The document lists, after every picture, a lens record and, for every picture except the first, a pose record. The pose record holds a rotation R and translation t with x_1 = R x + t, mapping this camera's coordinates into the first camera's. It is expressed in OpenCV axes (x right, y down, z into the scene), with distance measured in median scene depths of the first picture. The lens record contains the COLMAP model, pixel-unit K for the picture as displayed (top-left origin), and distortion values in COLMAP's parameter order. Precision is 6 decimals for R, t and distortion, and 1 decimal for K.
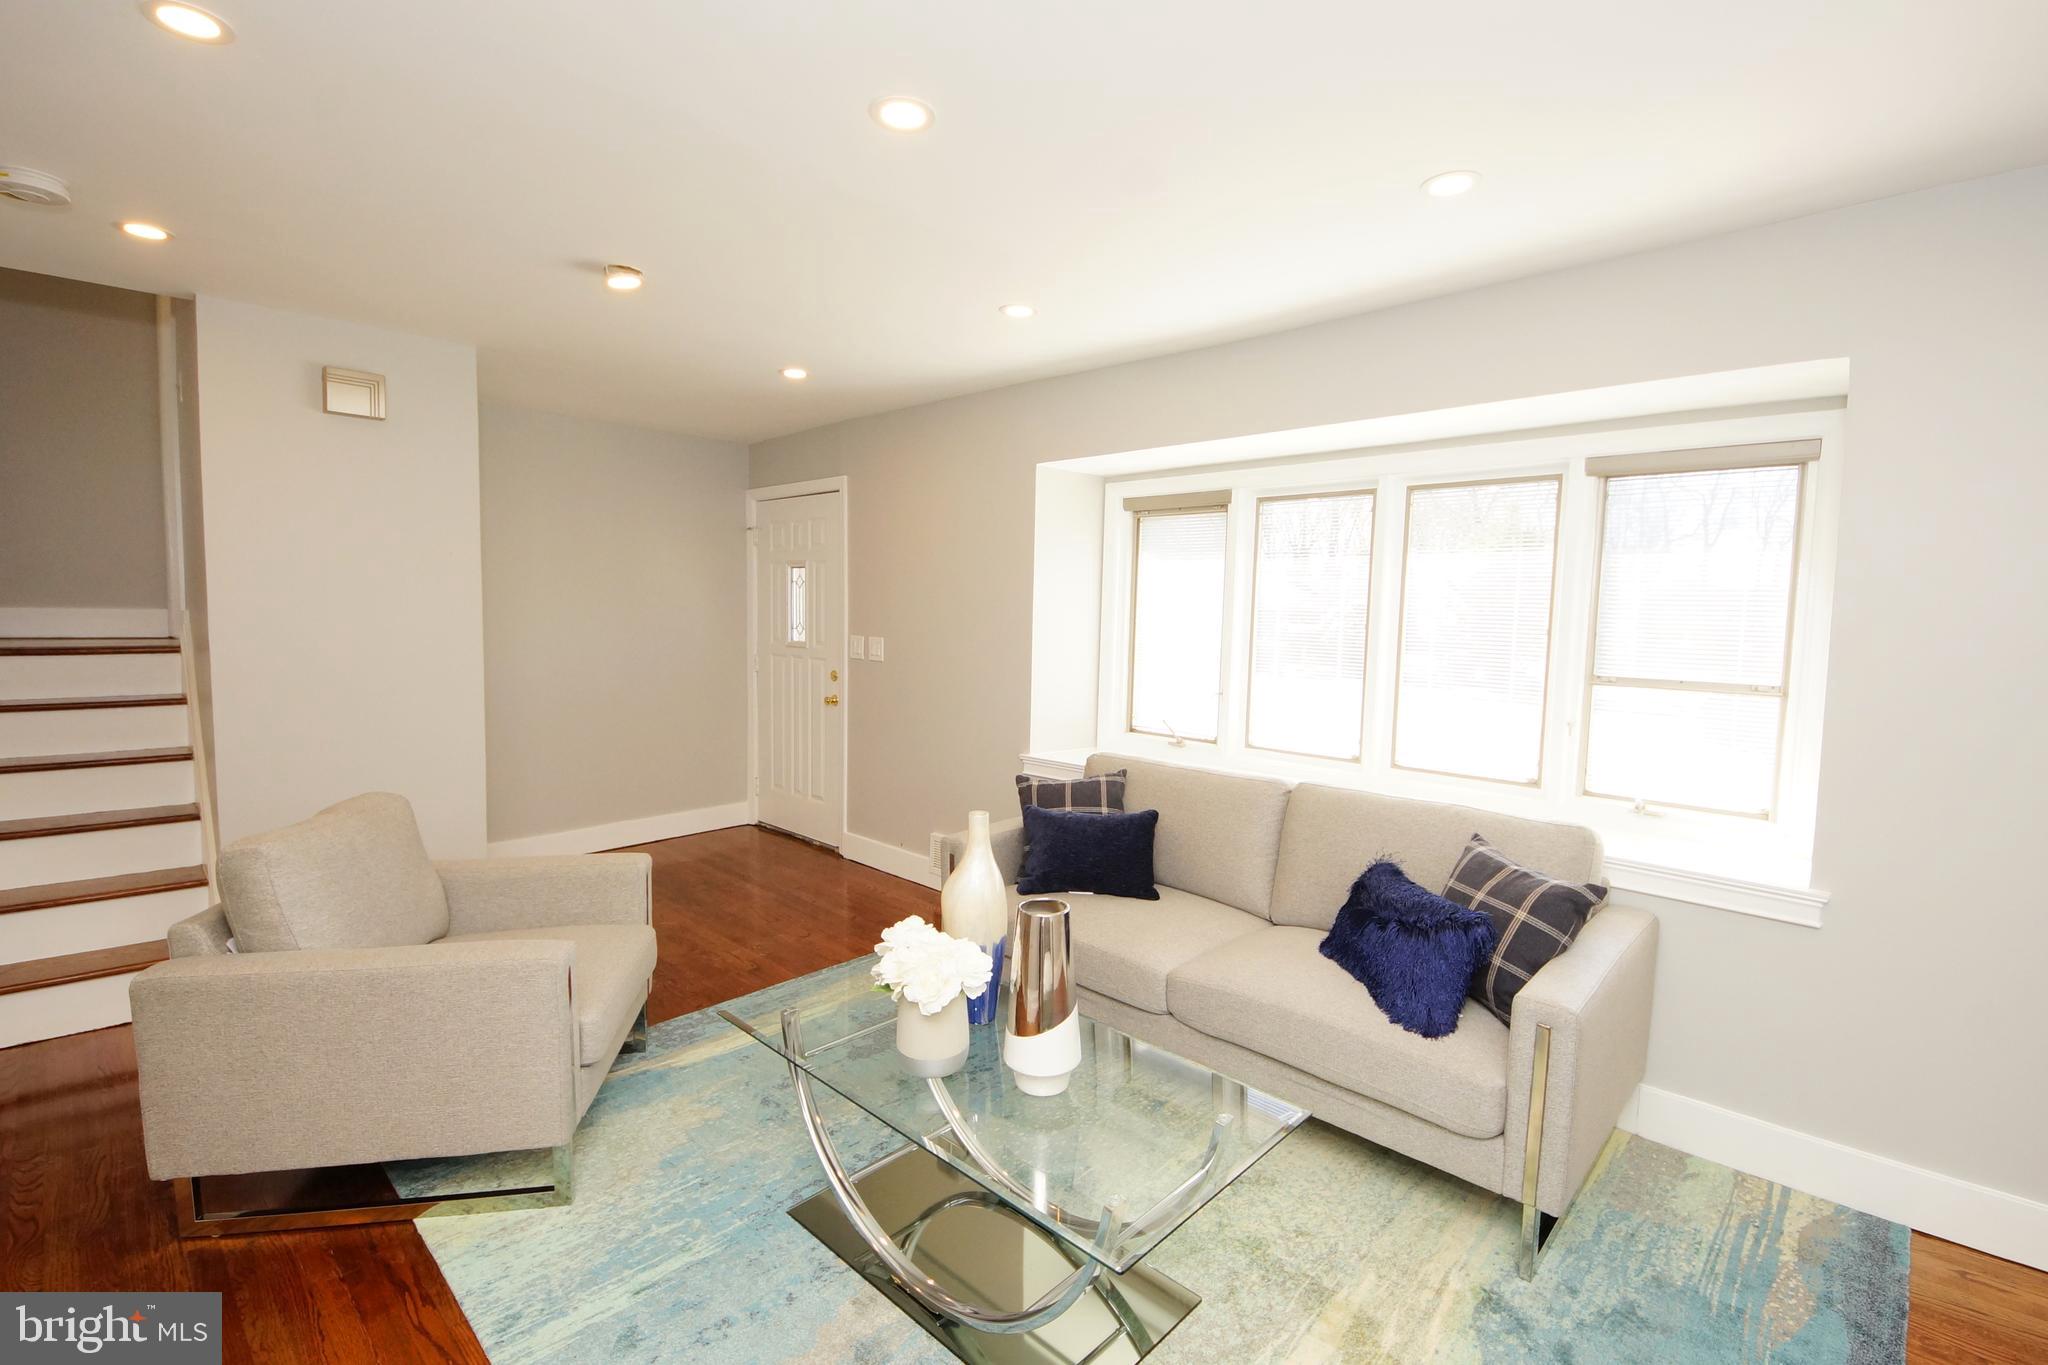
lens RADIAL K [[875.4, 0, 1024.0], [0, 875.4, 682.5], [0, 0, 1]] dist [0.001346, -0.016986]
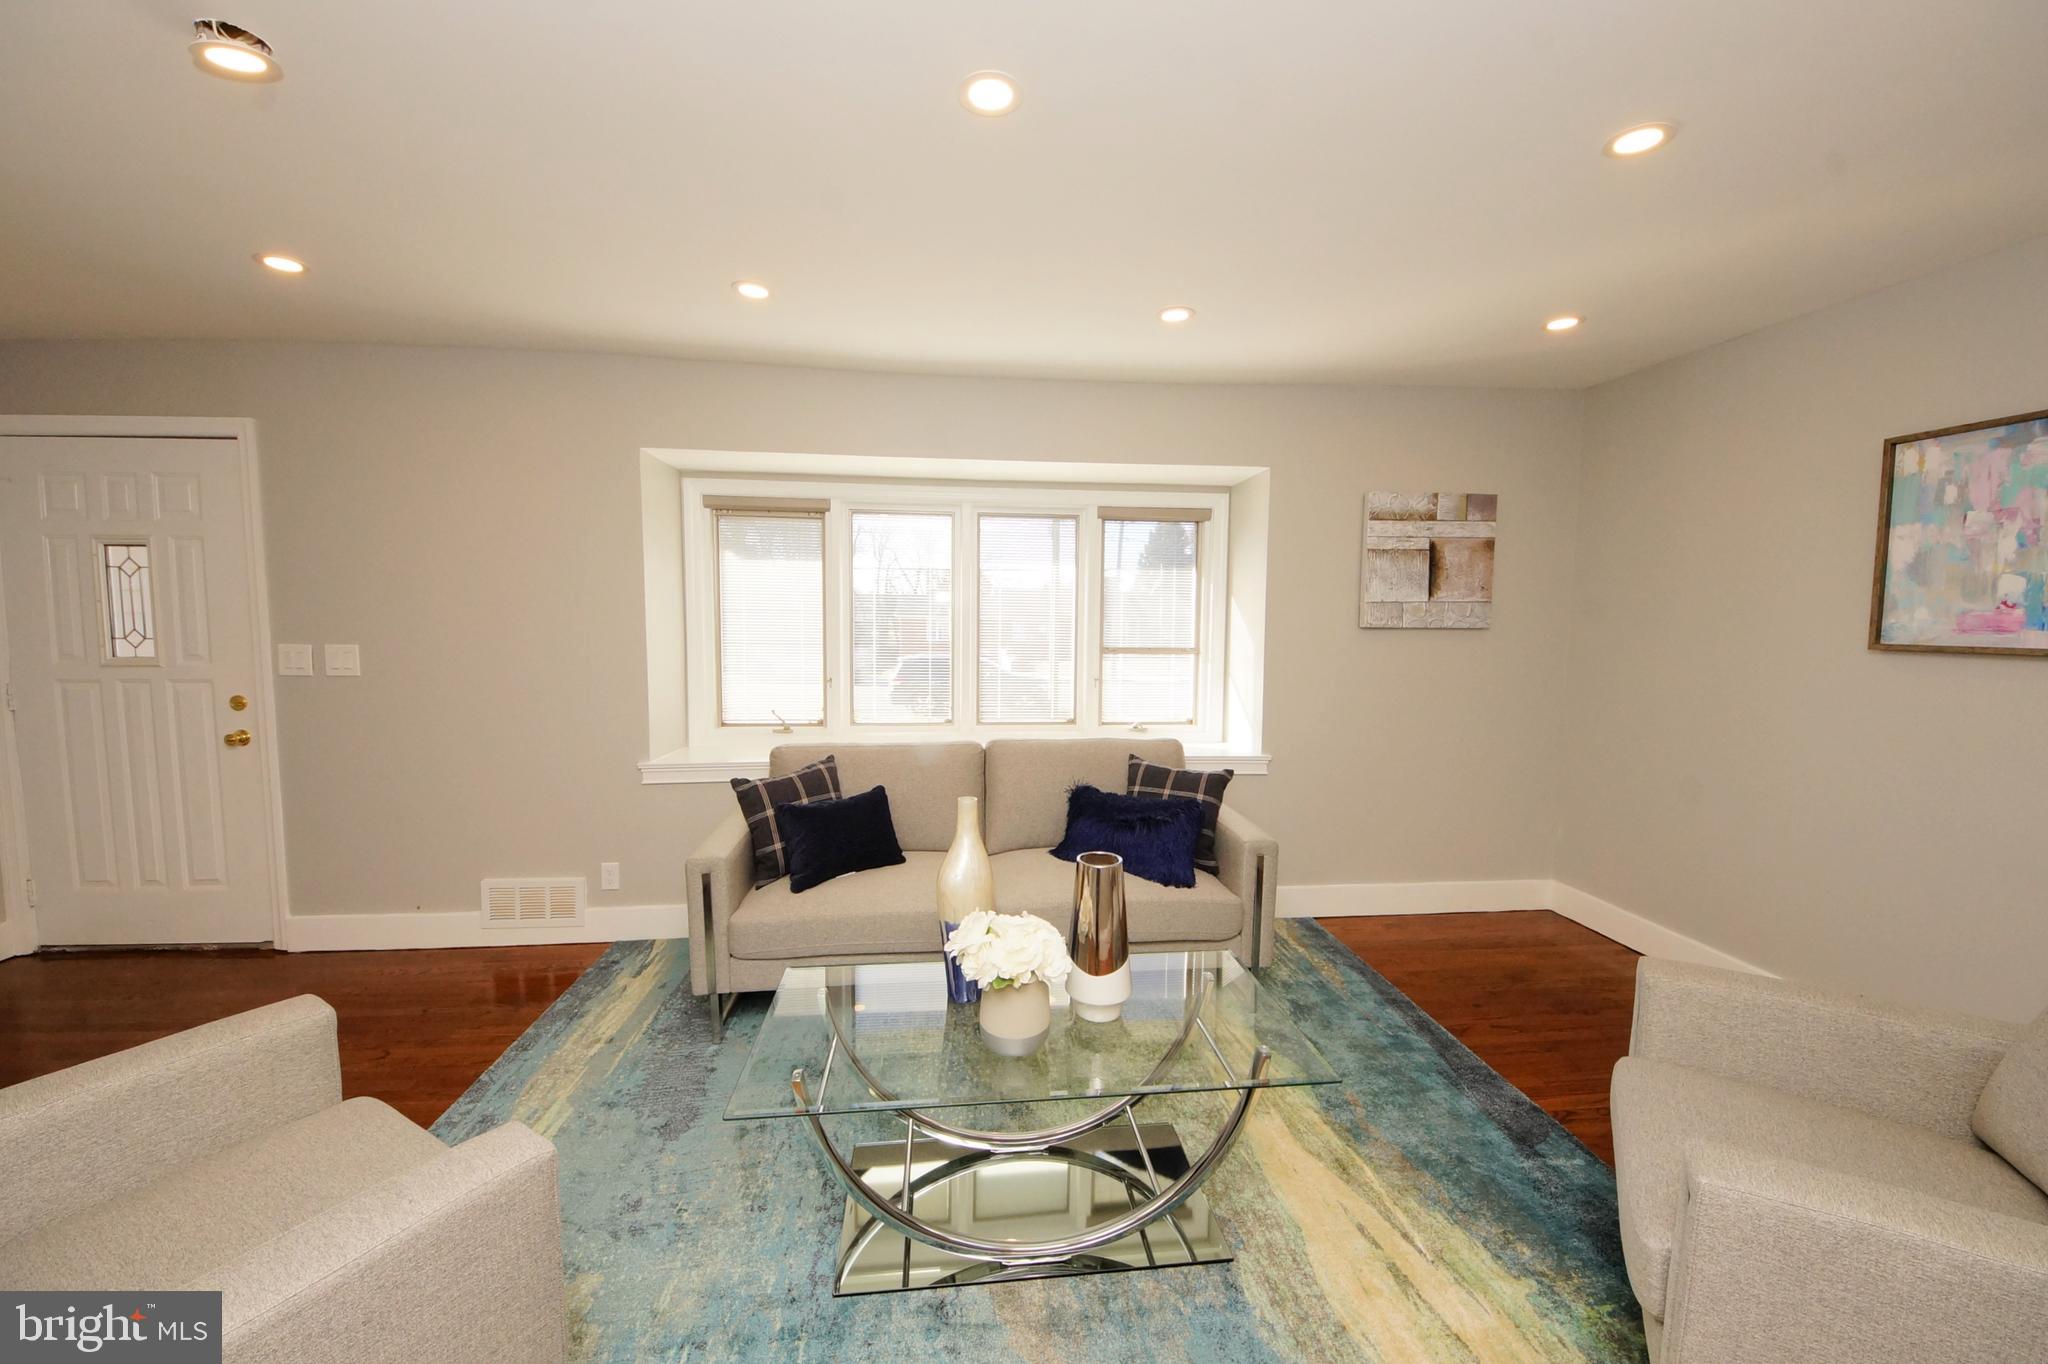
lens RADIAL K [[734.1, 0, 1033.9], [0, 734.1, 686.2], [0, 0, 1]] dist [0.000058, -0.006057]
pose [[0.652927, -0.083344, 0.752822, -0.321658], [0.066536, 0.996396, 0.052603, -0.012478], [-0.754493, 0.015744, 0.656119, 0.183847]]
